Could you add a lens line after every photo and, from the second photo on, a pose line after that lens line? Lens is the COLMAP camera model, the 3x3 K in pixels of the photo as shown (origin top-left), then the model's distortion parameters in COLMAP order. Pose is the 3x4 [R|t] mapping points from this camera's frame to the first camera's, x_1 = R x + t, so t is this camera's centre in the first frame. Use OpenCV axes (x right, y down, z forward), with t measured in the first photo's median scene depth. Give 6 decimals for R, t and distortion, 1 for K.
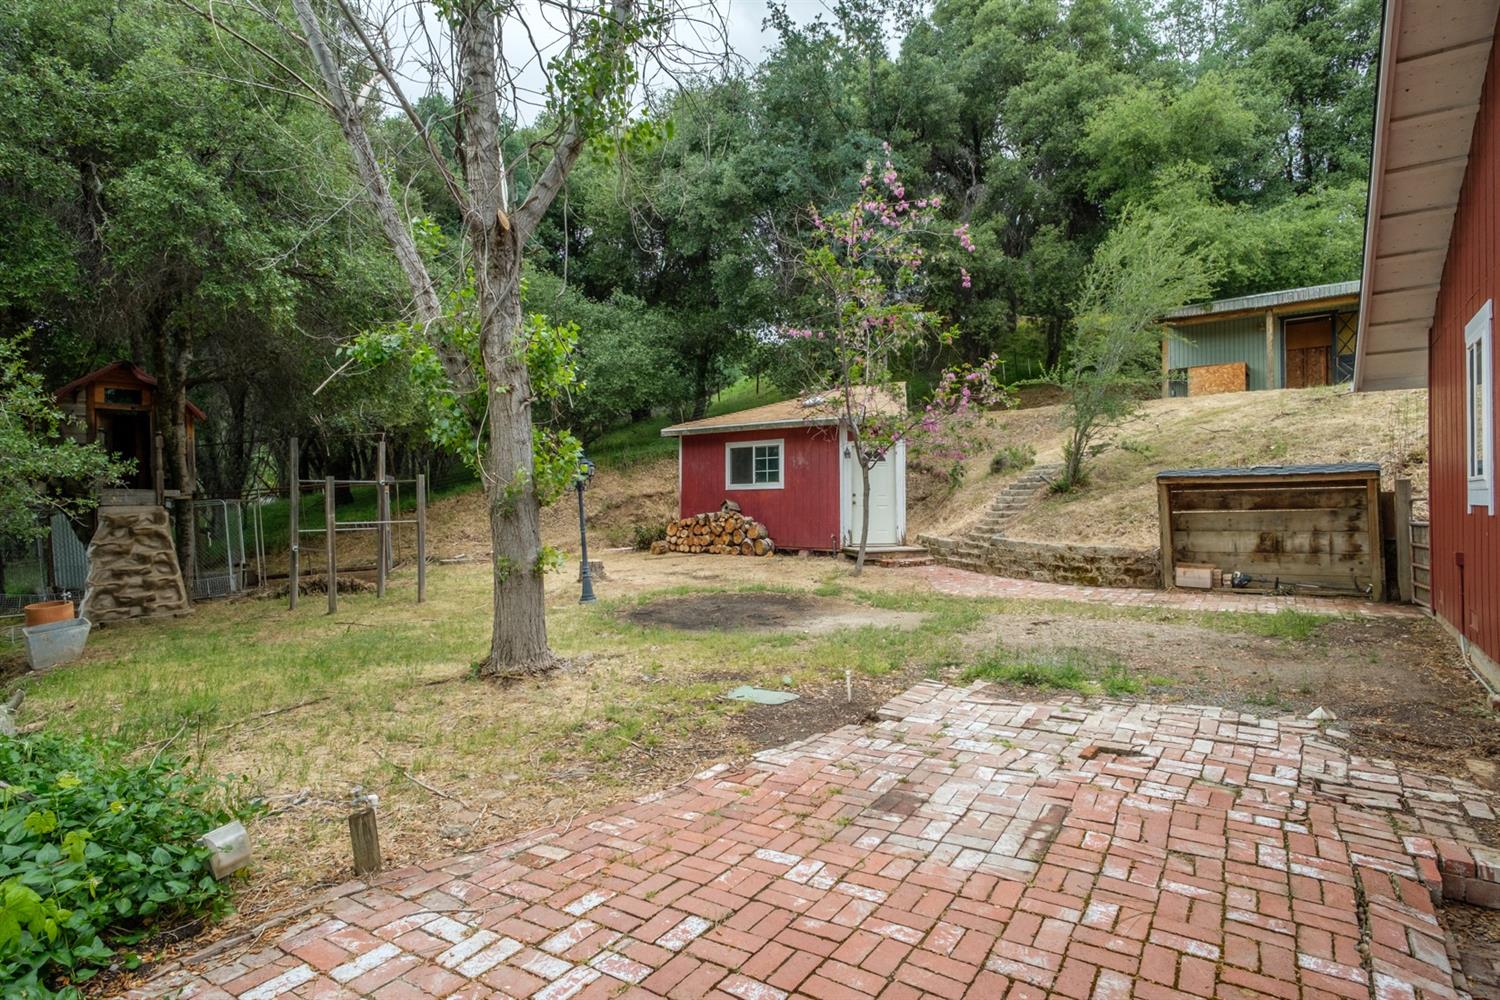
lens RADIAL K [[792.9, 0, 747.7], [0, 792.9, 498.9], [0, 0, 1]] dist [-0.000564, -0.000863]
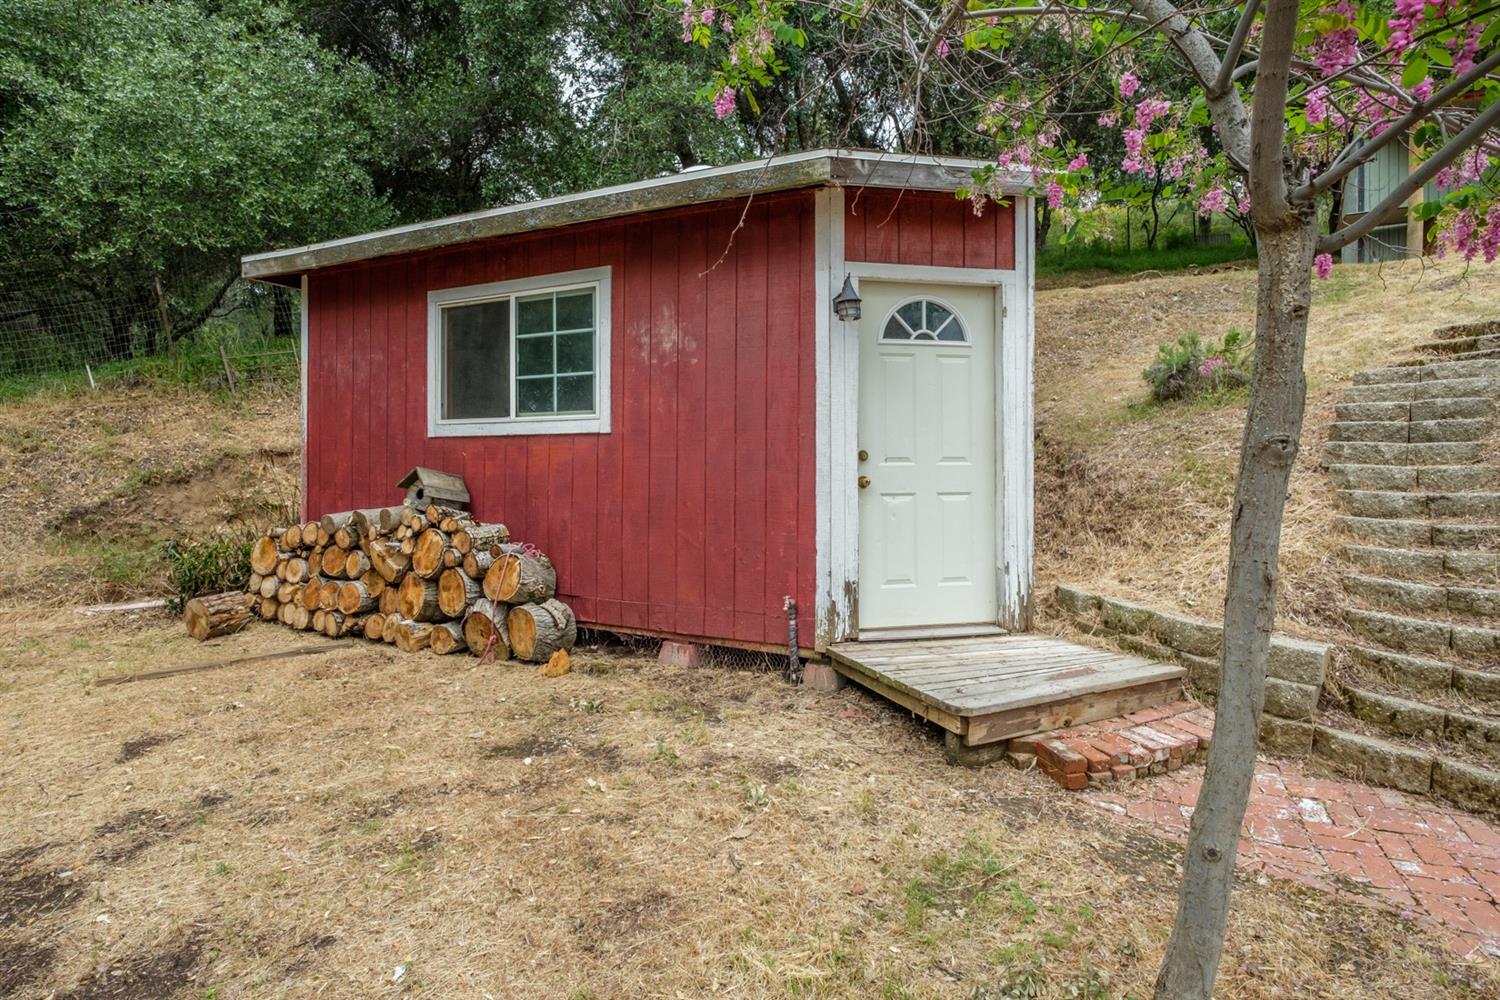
lens RADIAL K [[792.9, 0, 748.8], [0, 792.9, 489.1], [0, 0, 1]] dist [-0.000564, -0.000863]
pose [[0.975456, 0.000868, 0.220191, 0.030145], [-0.008668, 0.999369, 0.034459, -0.002402], [-0.220022, -0.035522, 0.974848, 0.677400]]
